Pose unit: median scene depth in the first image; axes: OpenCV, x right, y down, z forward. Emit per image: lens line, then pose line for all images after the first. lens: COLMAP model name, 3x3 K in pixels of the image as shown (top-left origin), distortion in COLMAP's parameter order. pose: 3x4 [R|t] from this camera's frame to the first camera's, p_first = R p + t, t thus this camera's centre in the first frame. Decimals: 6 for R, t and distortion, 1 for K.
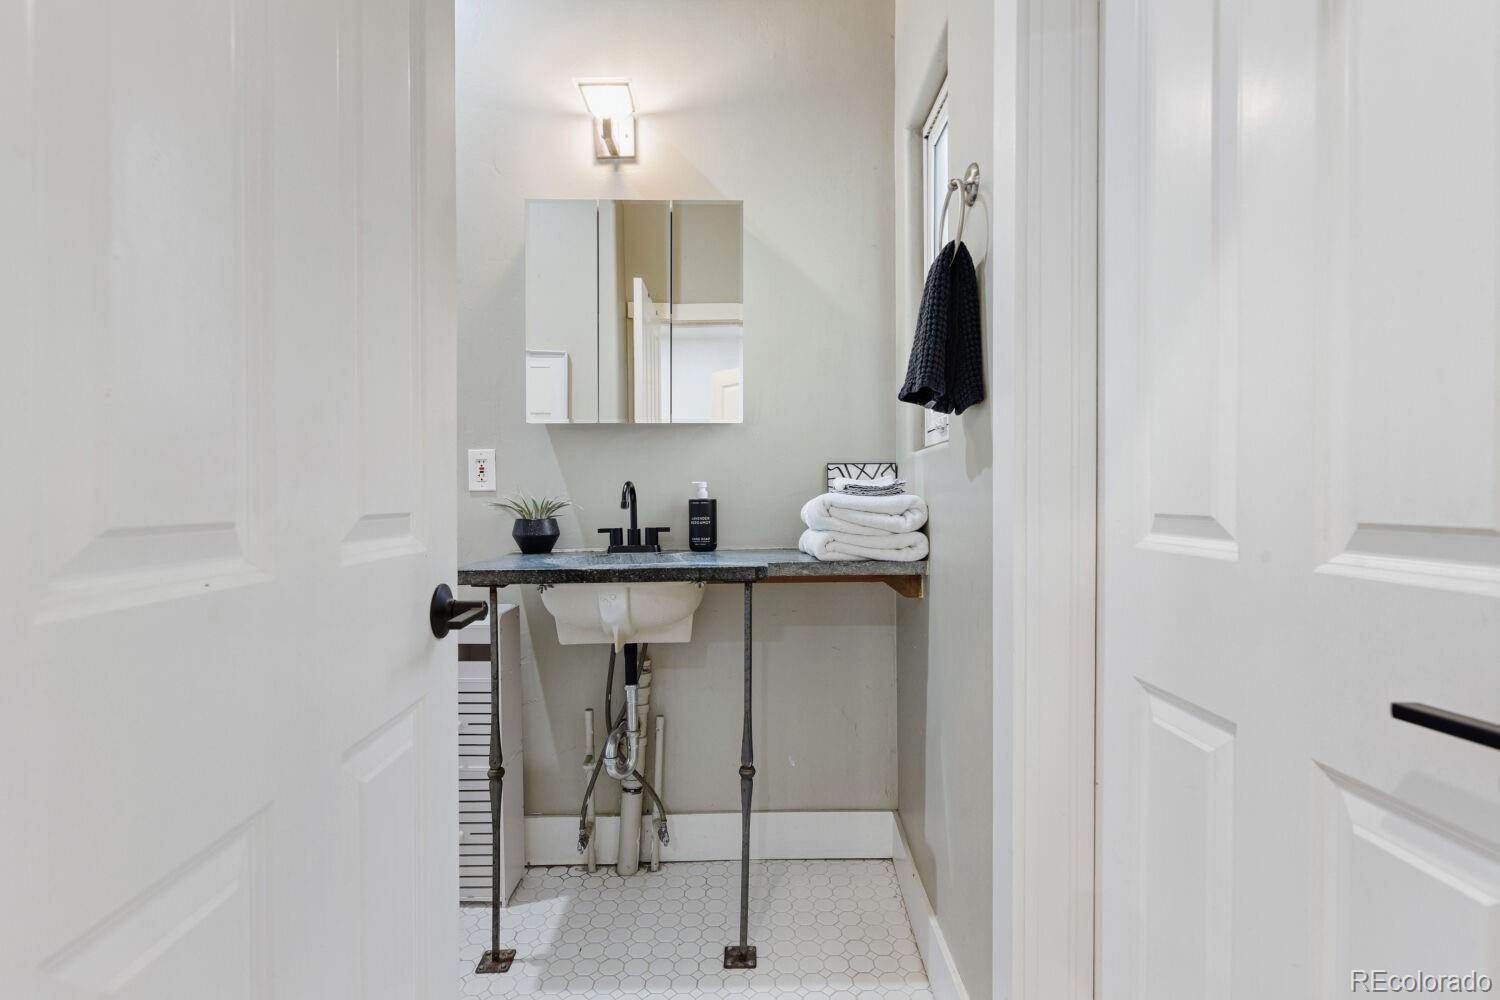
lens RADIAL K [[711.9, 0, 751.0], [0, 711.9, 503.4], [0, 0, 1]] dist [0.006713, 0.000798]
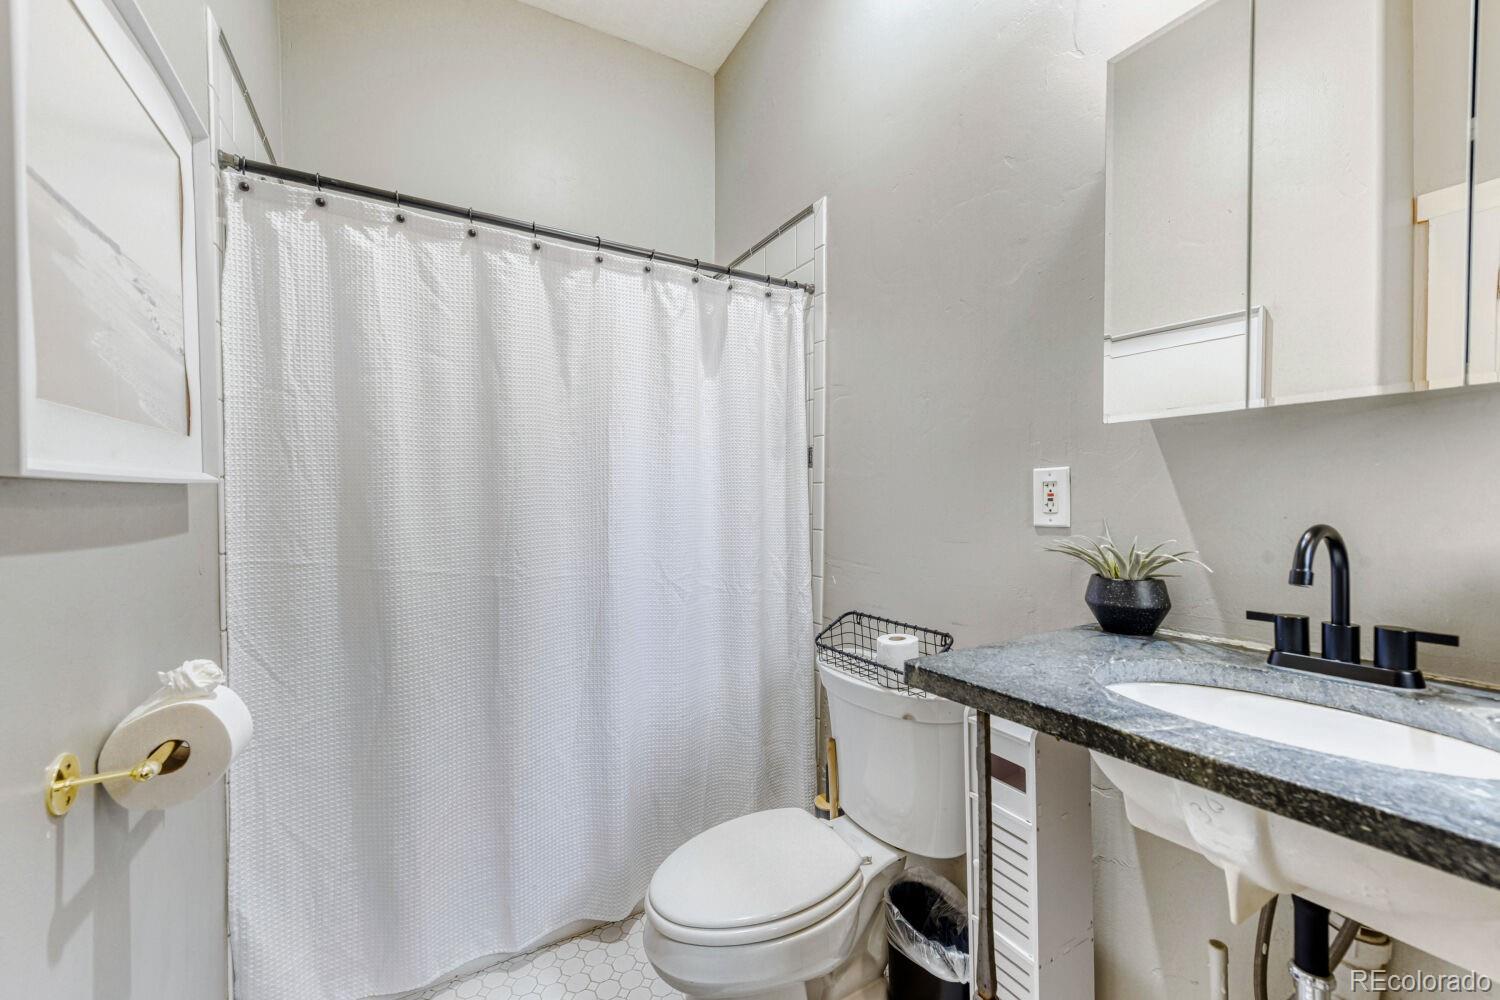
lens RADIAL K [[597.5, 0, 741.8], [0, 597.5, 505.5], [0, 0, 1]] dist [-0.000478, -0.000102]
pose [[0.489909, 0.012899, -0.871678, -0.015274], [-0.003260, 0.999911, 0.012965, -0.046365], [0.871767, -0.003510, 0.489907, 0.462160]]
